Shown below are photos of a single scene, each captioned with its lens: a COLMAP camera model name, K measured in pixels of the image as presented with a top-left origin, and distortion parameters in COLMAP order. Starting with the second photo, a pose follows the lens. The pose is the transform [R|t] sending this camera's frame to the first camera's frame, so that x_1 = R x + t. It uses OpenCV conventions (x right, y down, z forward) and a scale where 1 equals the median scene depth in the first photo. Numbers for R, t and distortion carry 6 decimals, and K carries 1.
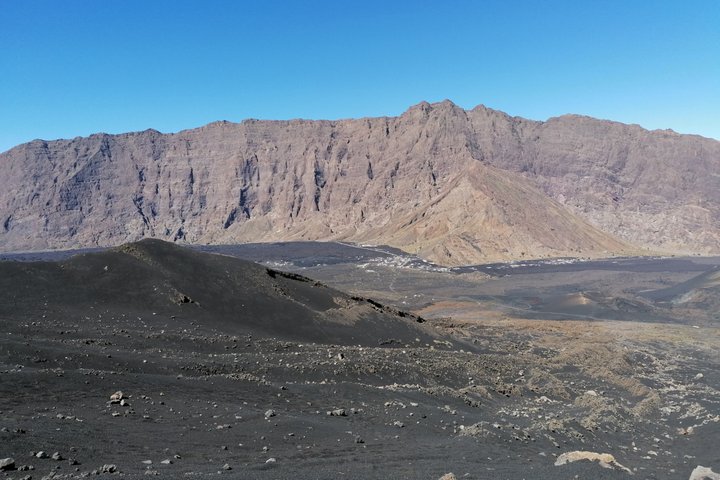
lens RADIAL K [[531.1, 0, 359.9], [0, 531.1, 234.4], [0, 0, 1]] dist [0.102913, -0.125021]
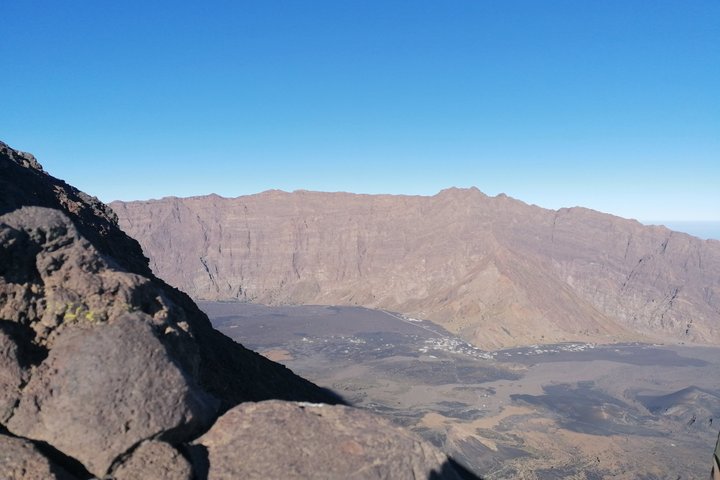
lens RADIAL K [[531.1, 0, 359.8], [0, 531.1, 235.8], [0, 0, 1]] dist [0.102913, -0.125021]
pose [[0.998919, 0.045228, 0.010713, -0.106675], [-0.044781, 0.998240, -0.038876, -0.096212], [-0.012453, 0.038355, 0.999187, -0.185015]]
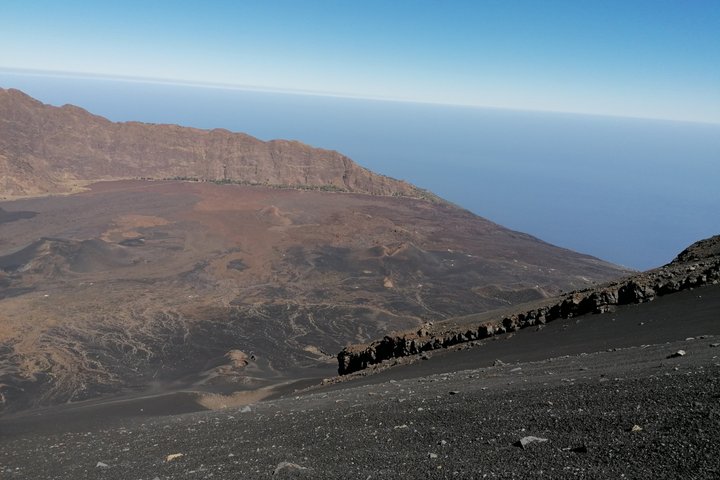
lens RADIAL K [[531.1, 0, 360.0], [0, 531.1, 236.5], [0, 0, 1]] dist [0.102913, -0.125021]
pose [[0.380803, -0.174761, 0.907991, -0.152563], [-0.020065, 0.980184, 0.197071, -0.102509], [-0.924438, -0.093264, 0.369751, -0.160081]]
